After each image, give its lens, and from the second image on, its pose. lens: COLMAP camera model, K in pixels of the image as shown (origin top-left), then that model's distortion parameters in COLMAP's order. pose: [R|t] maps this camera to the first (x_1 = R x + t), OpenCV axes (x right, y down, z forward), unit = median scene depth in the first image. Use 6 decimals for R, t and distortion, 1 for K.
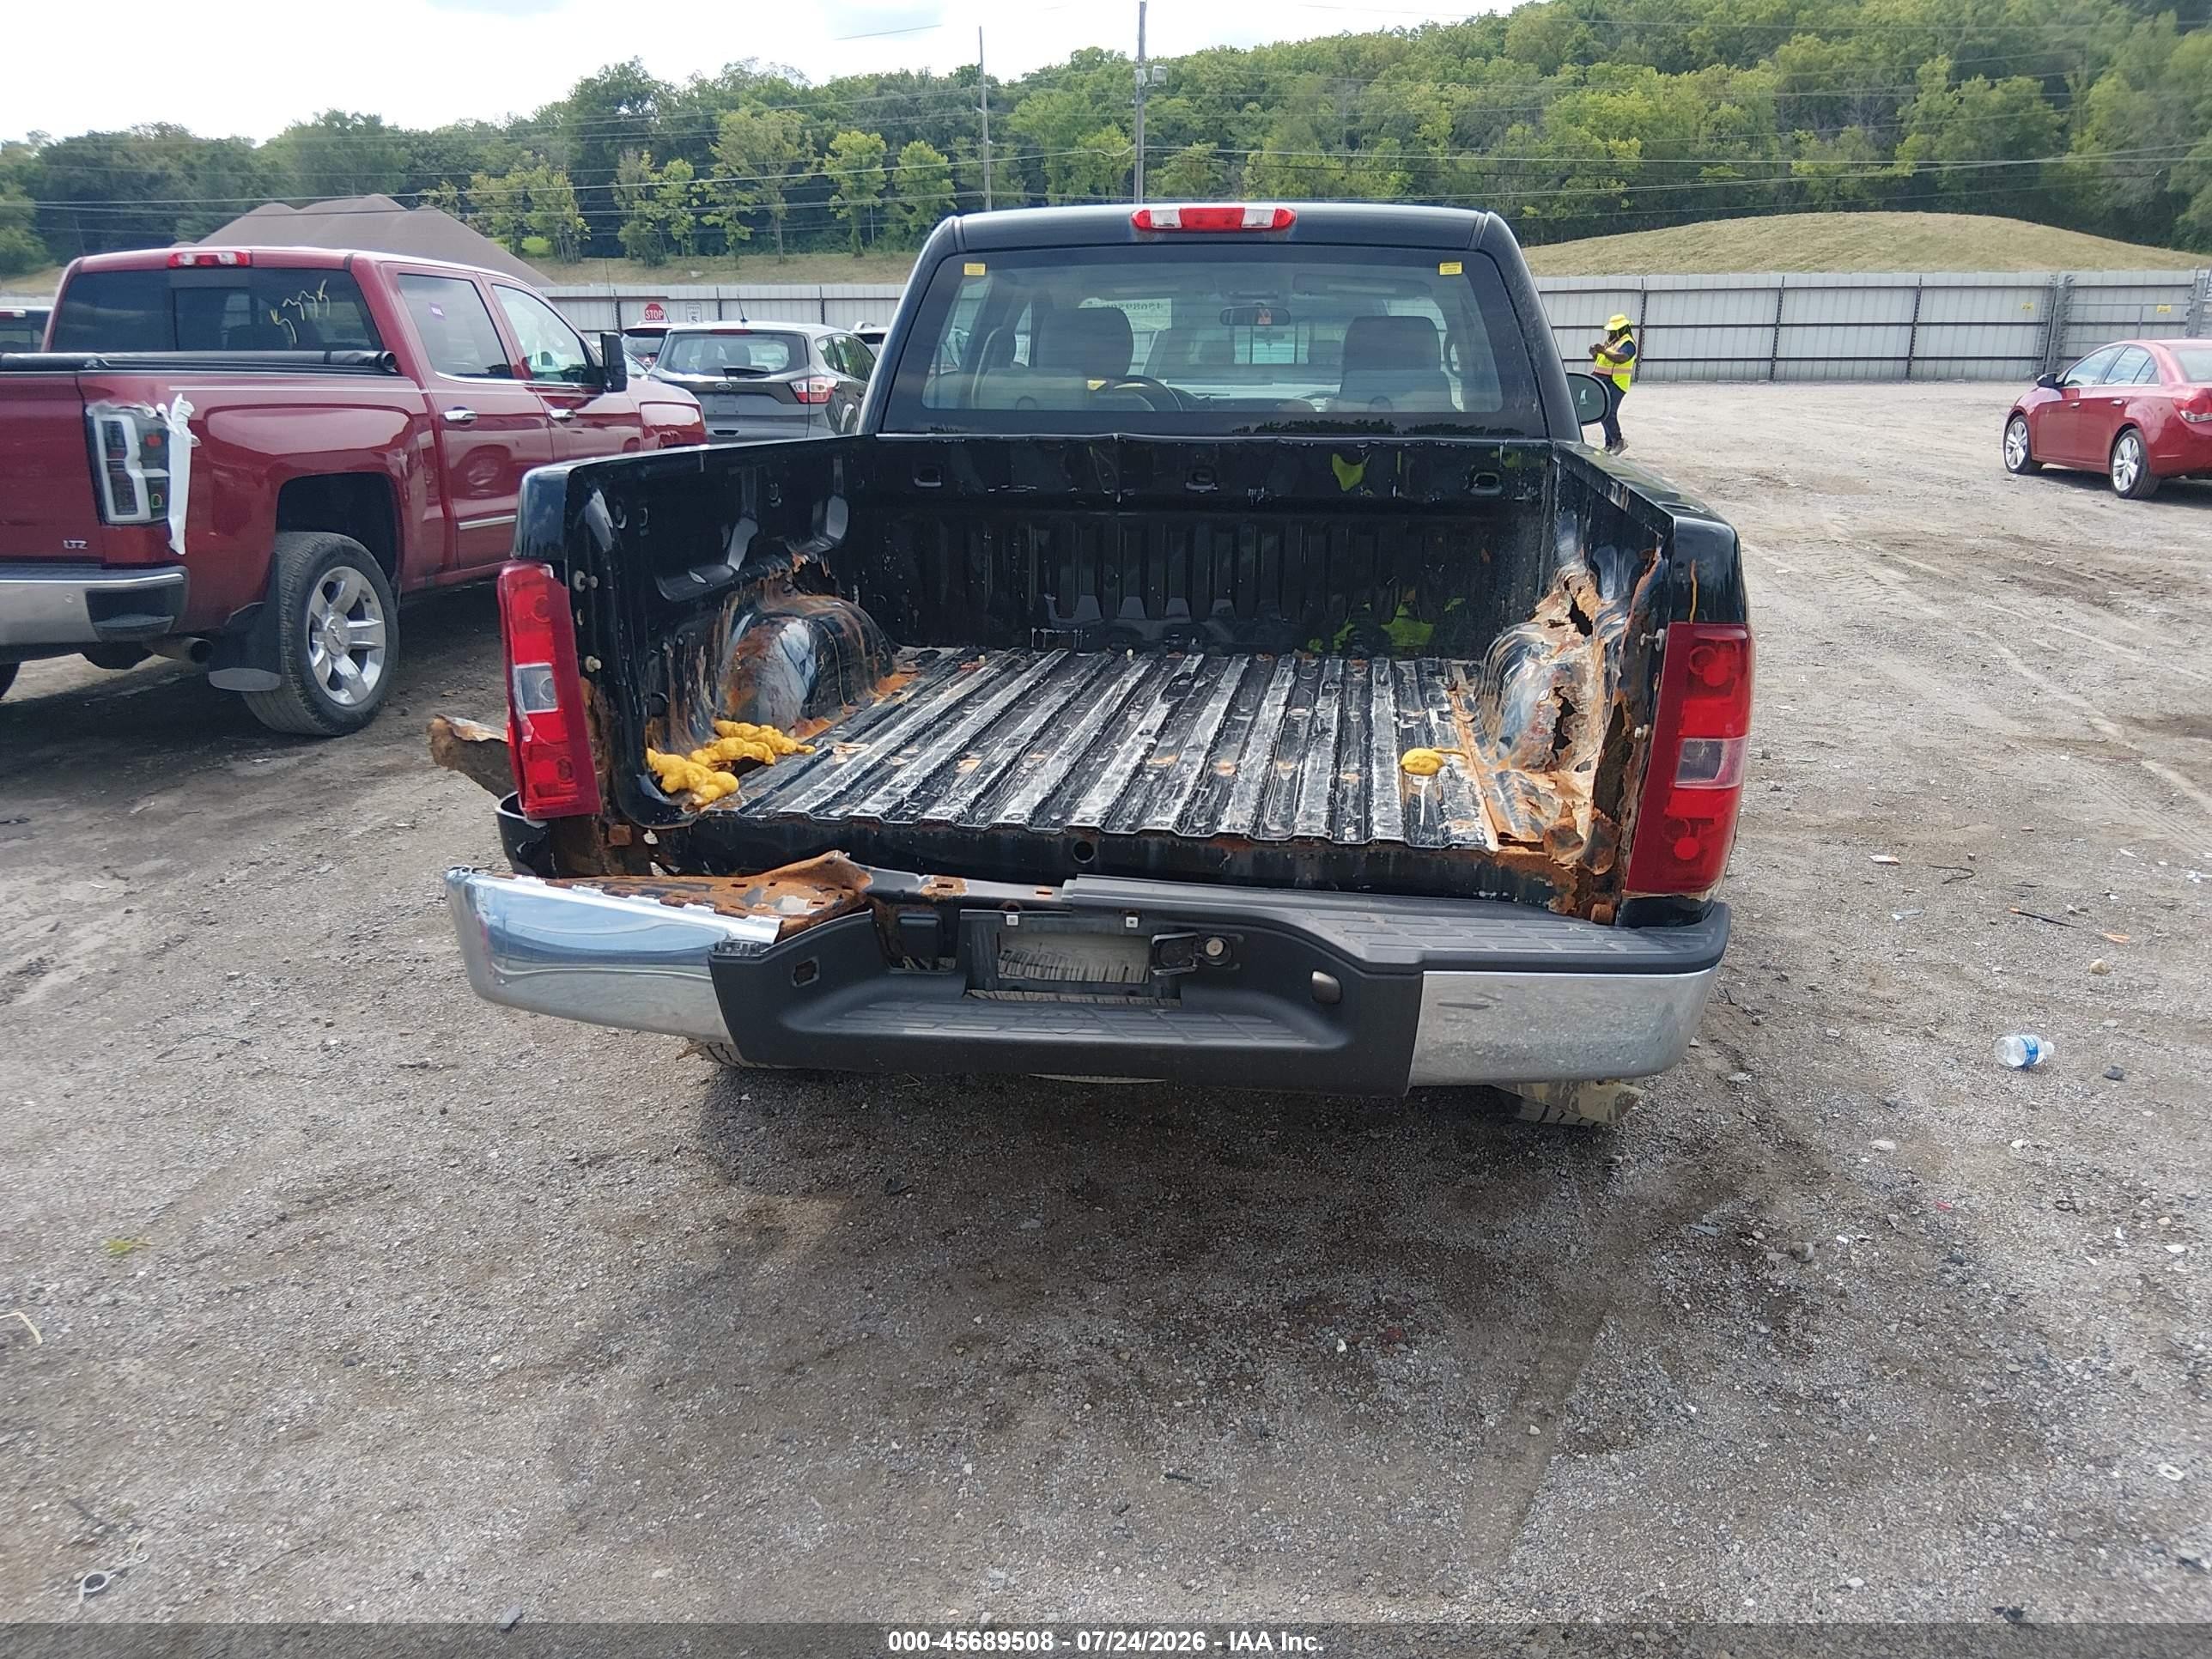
lens RADIAL K [[1675.8, 0, 1106.0], [0, 1675.8, 829.5], [0, 0, 1]] dist [0.068513, -0.113266]
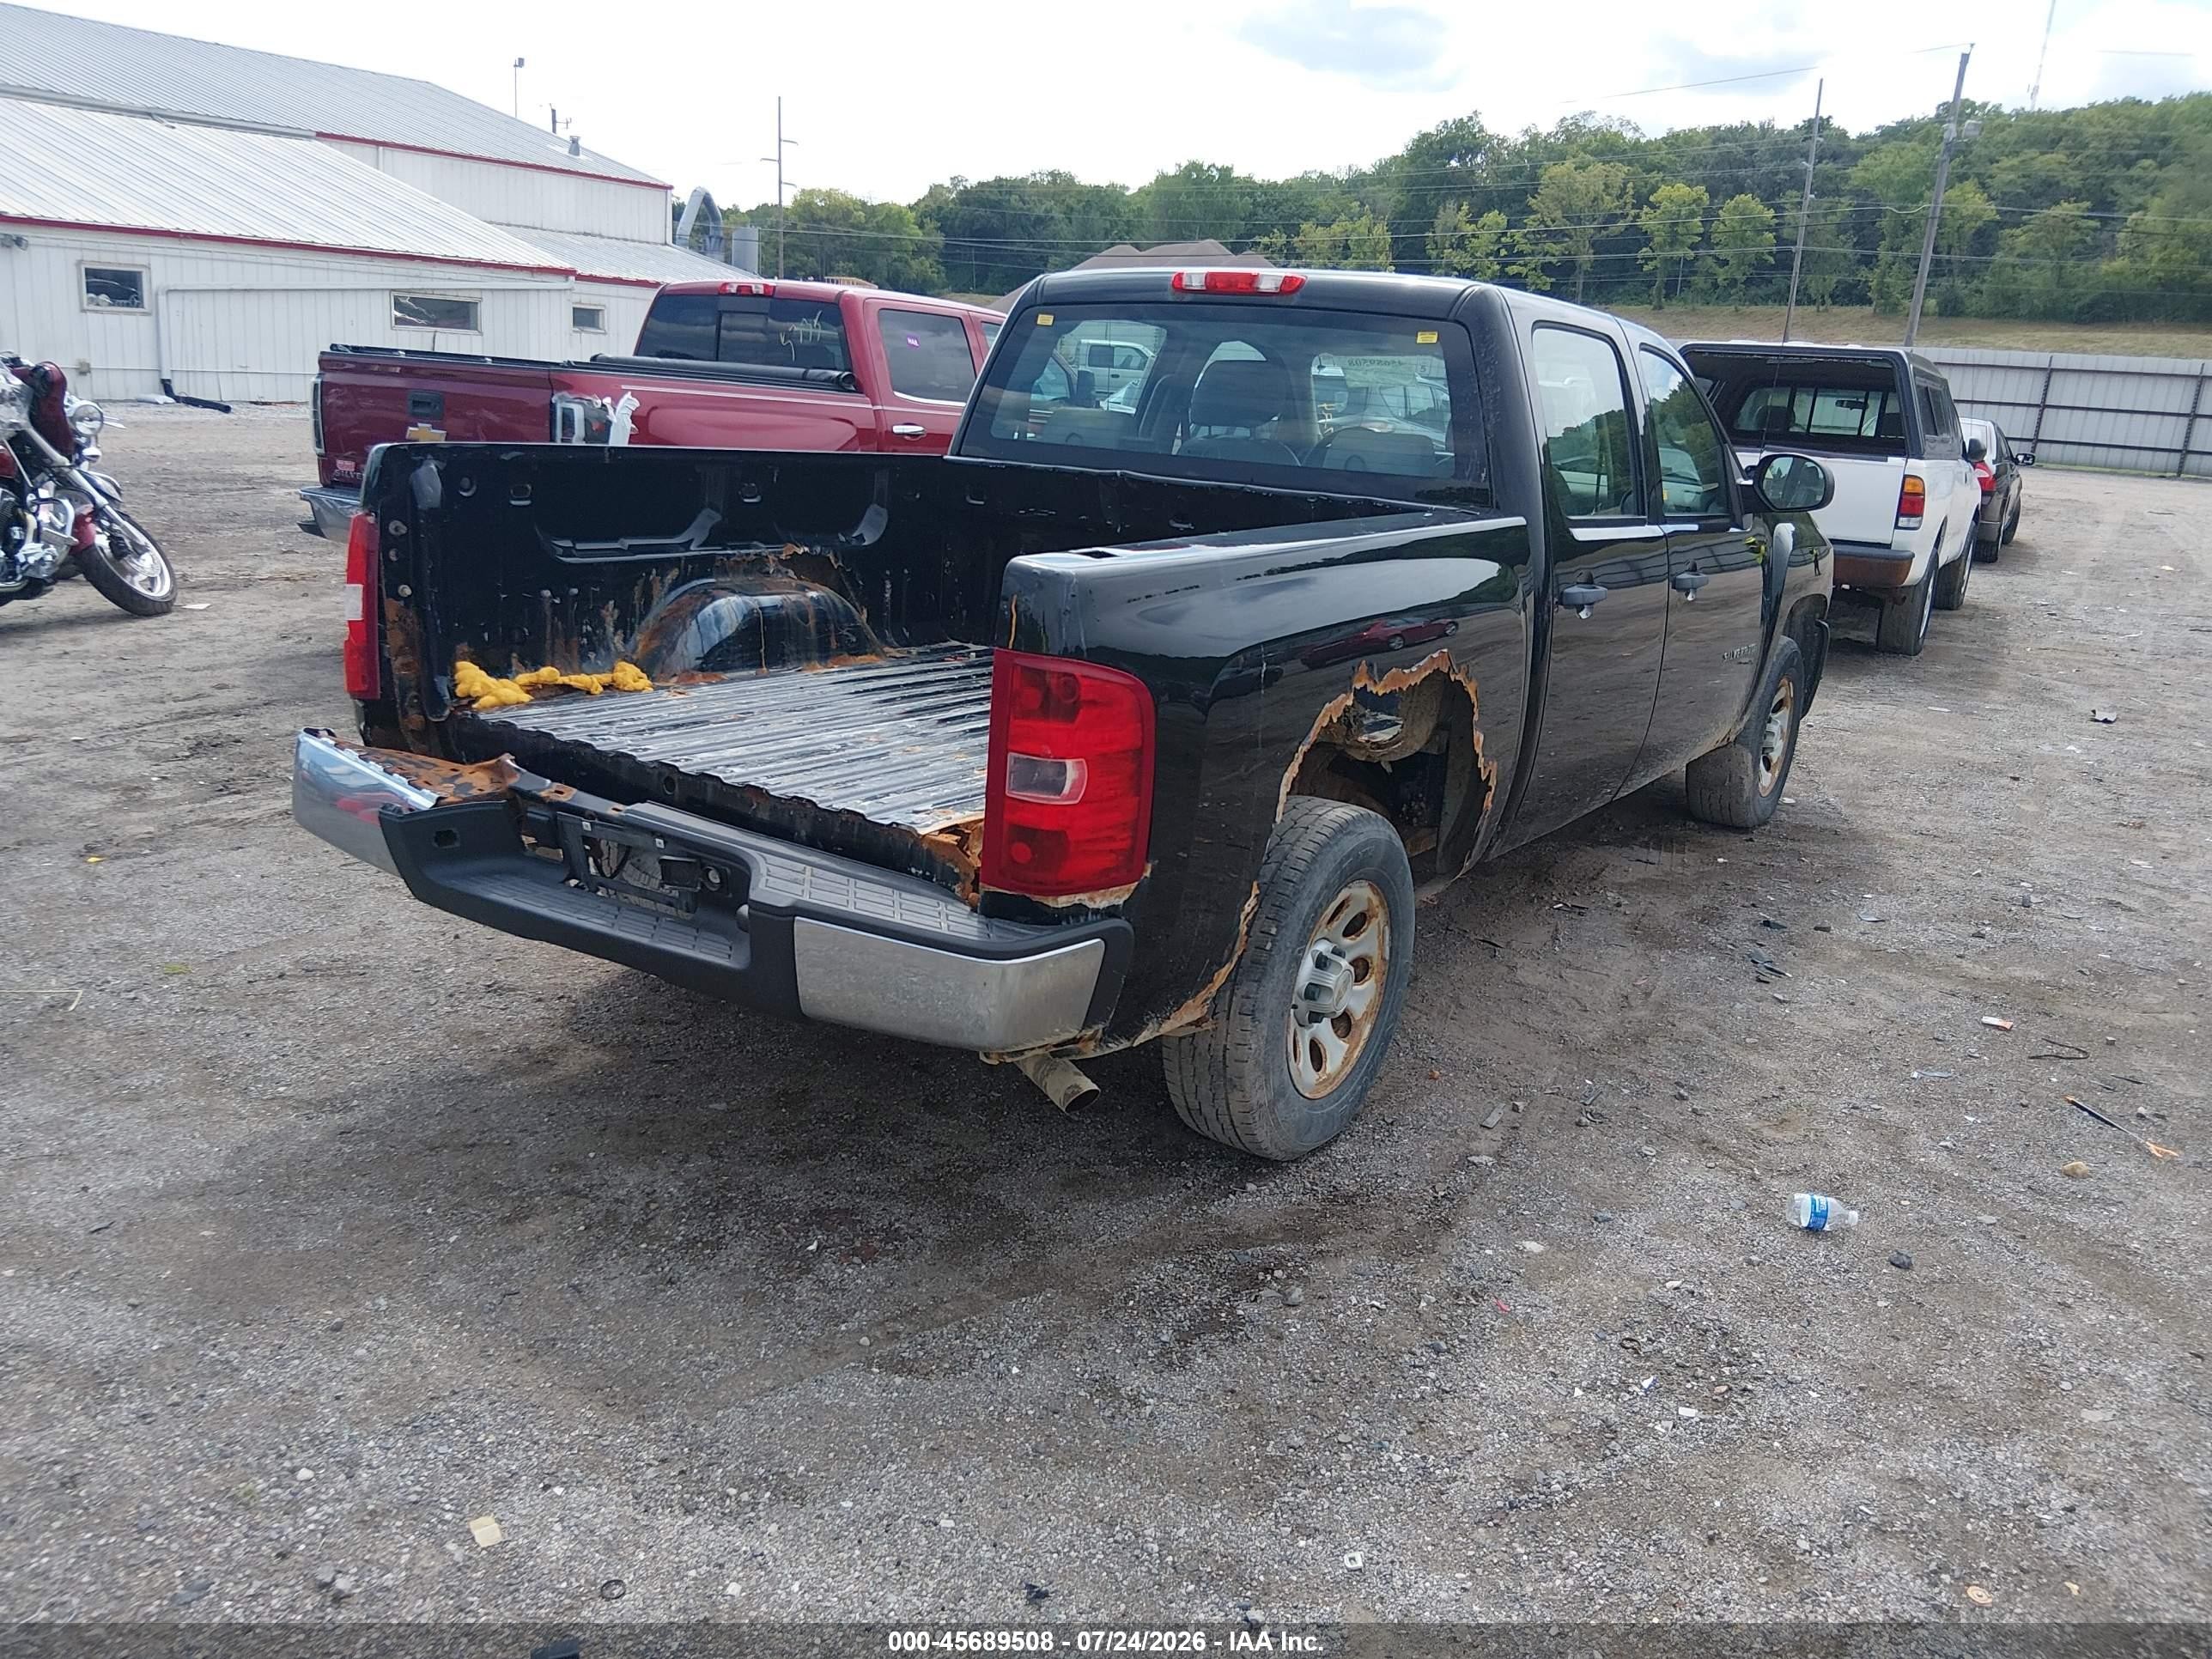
lens RADIAL K [[1658.4, 0, 1105.2], [0, 1658.4, 812.5], [0, 0, 1]] dist [0.086578, -0.145350]
pose [[0.901876, 0.160187, -0.401198, 0.440073], [-0.173177, 0.984883, 0.003943, -0.015487], [0.395765, 0.065922, 0.915983, 0.006287]]
